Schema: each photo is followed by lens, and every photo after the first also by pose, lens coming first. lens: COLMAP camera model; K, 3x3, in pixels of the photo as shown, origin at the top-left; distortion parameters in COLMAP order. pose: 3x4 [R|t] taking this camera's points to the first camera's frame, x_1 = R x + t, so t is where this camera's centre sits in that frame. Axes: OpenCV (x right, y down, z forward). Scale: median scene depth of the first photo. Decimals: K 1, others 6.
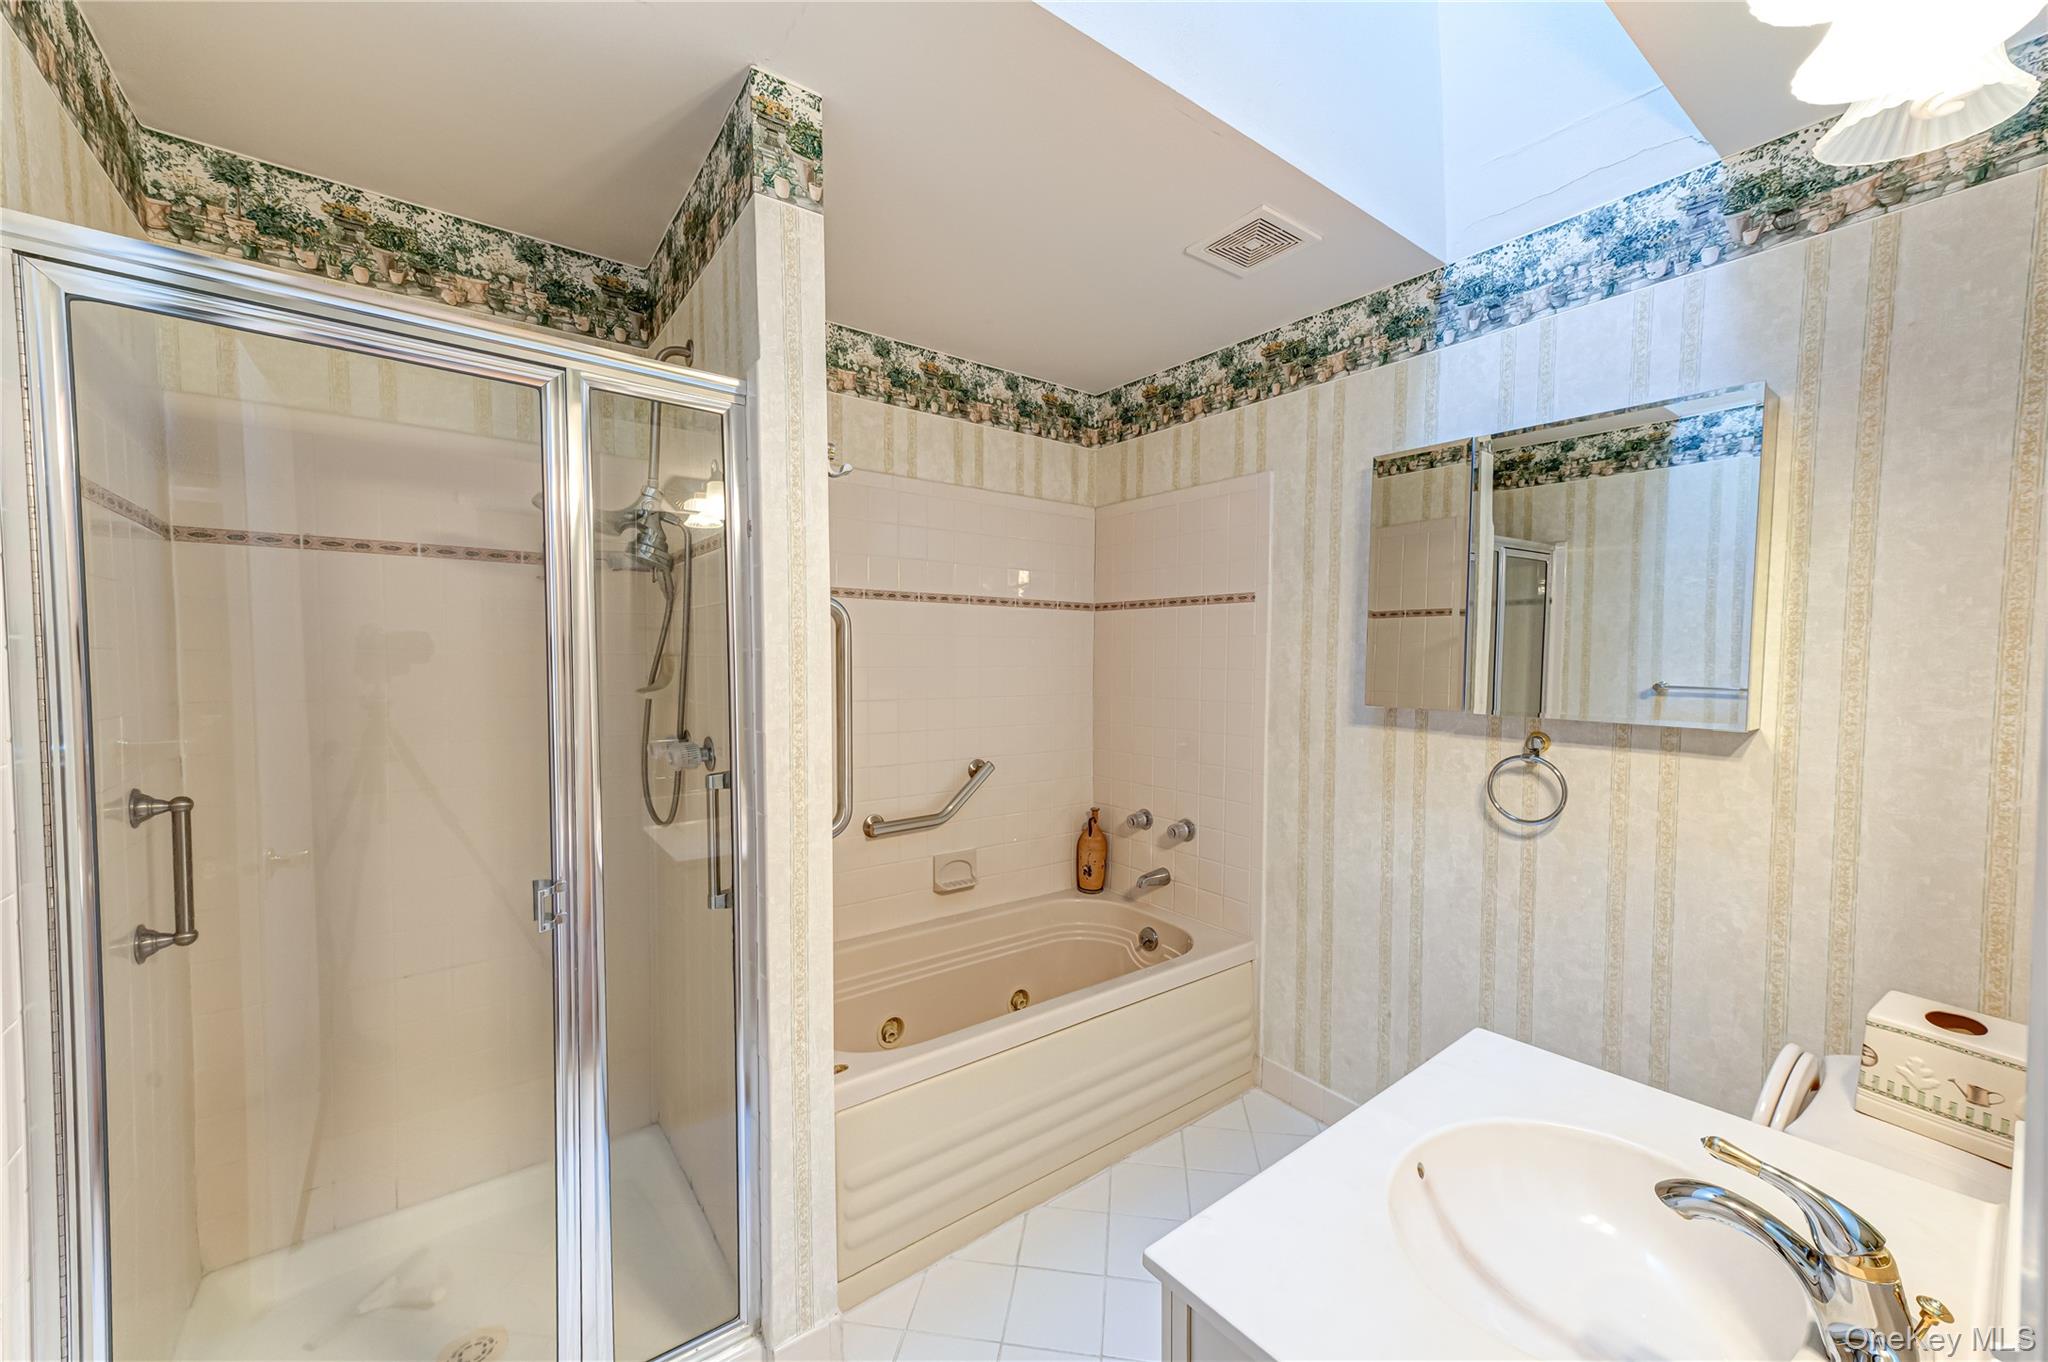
lens RADIAL K [[788.1, 0, 1023.6], [0, 788.1, 683.4], [0, 0, 1]] dist [0.009081, 0.000222]
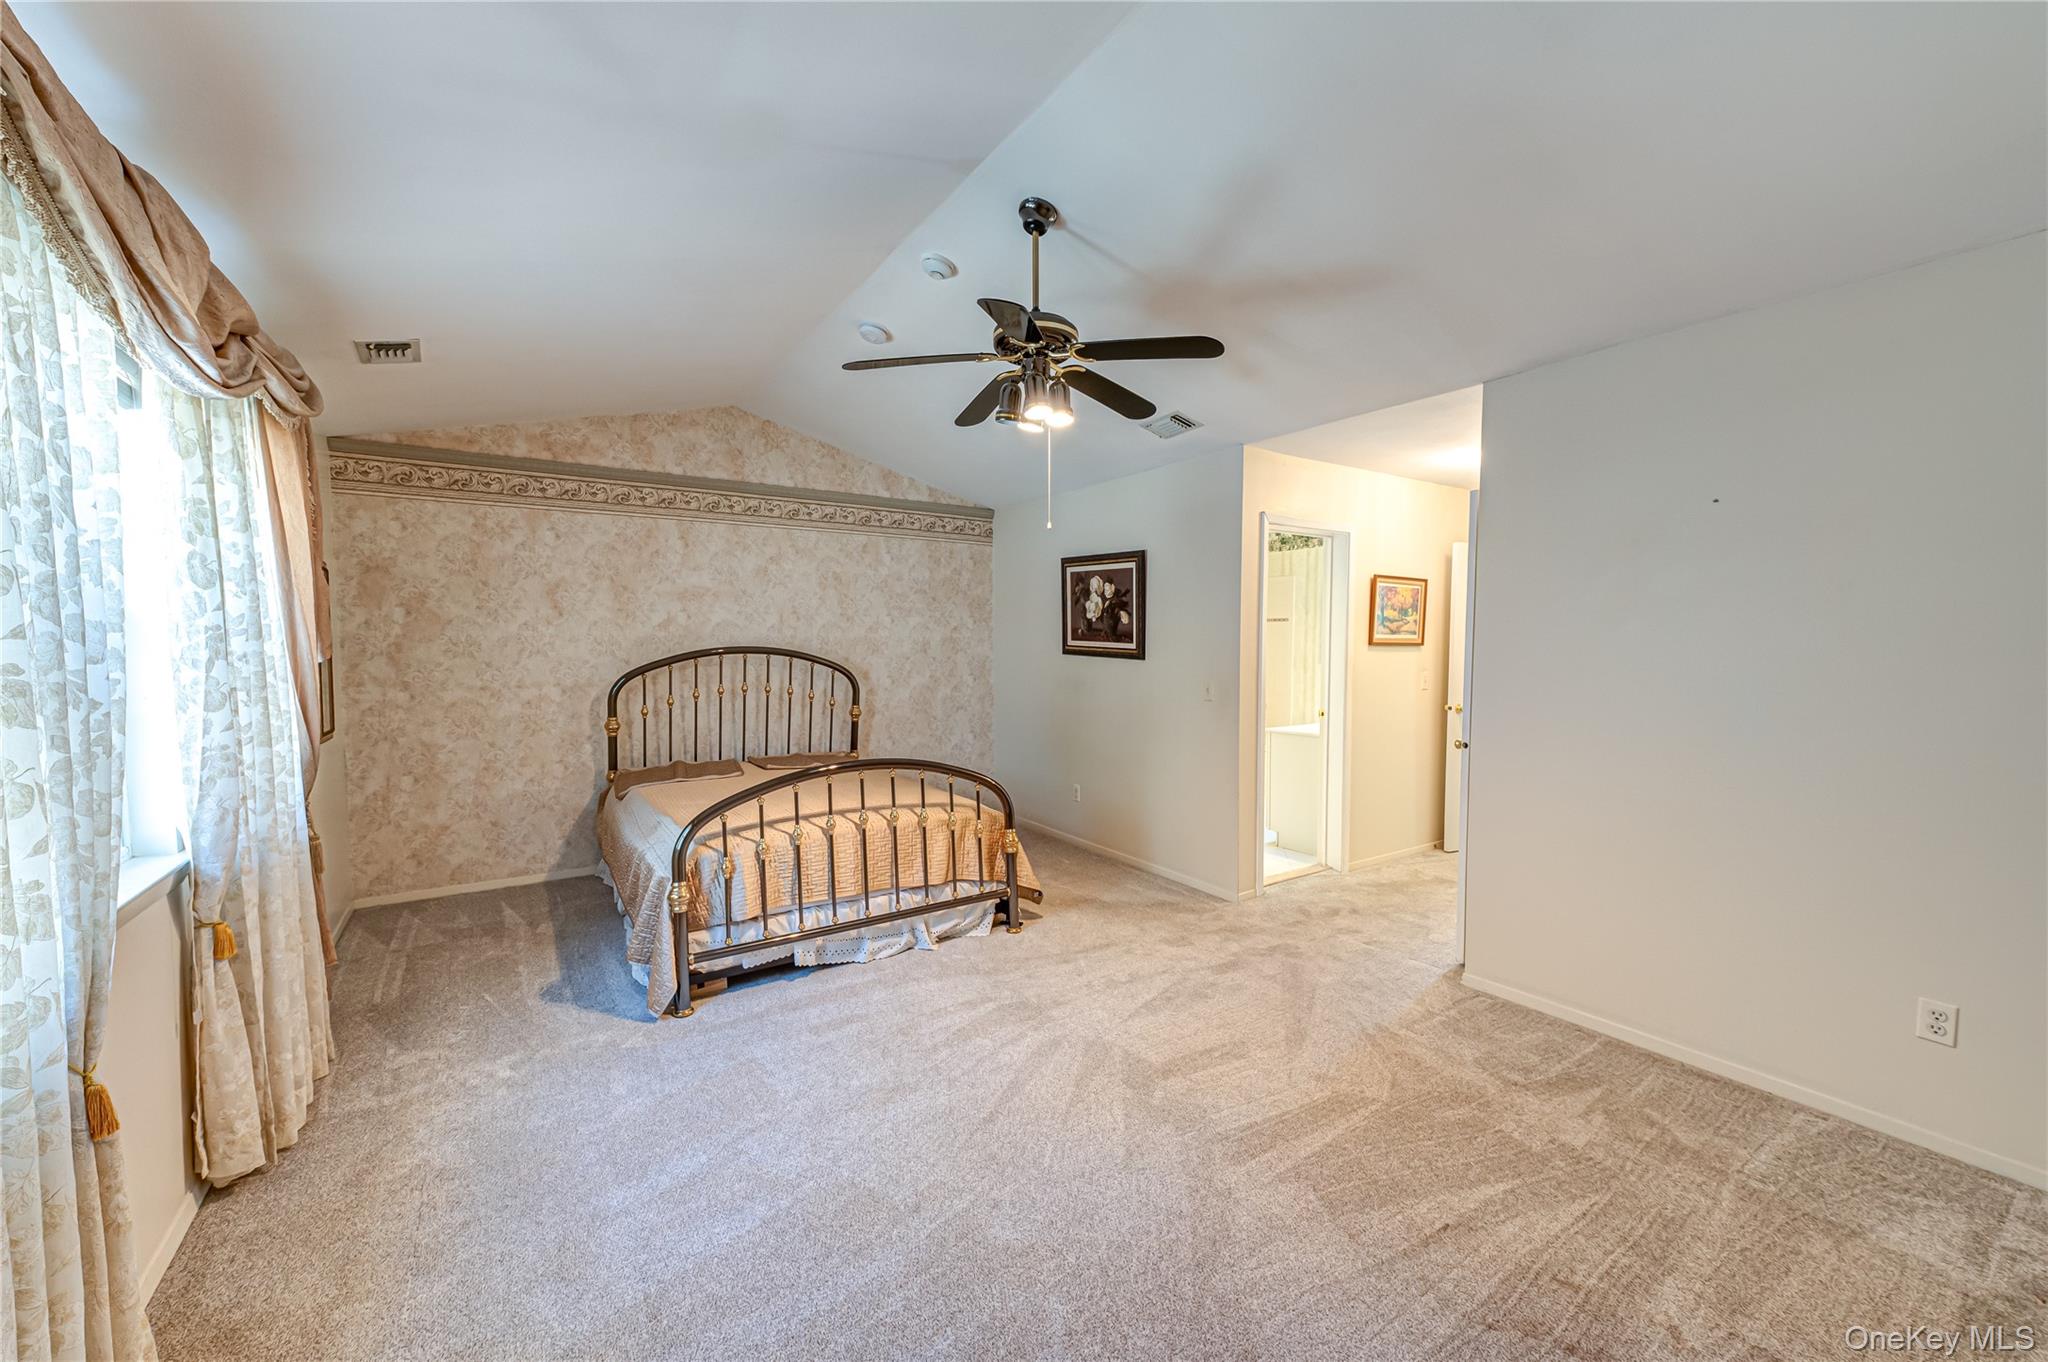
lens RADIAL K [[788.1, 0, 1026.2], [0, 788.1, 682.3], [0, 0, 1]] dist [0.009081, 0.000222]
pose [[0.997726, -0.003107, -0.067327, -0.465955], [0.004176, 0.999867, 0.015746, 0.066923], [0.067269, -0.015992, 0.997607, -1.936838]]
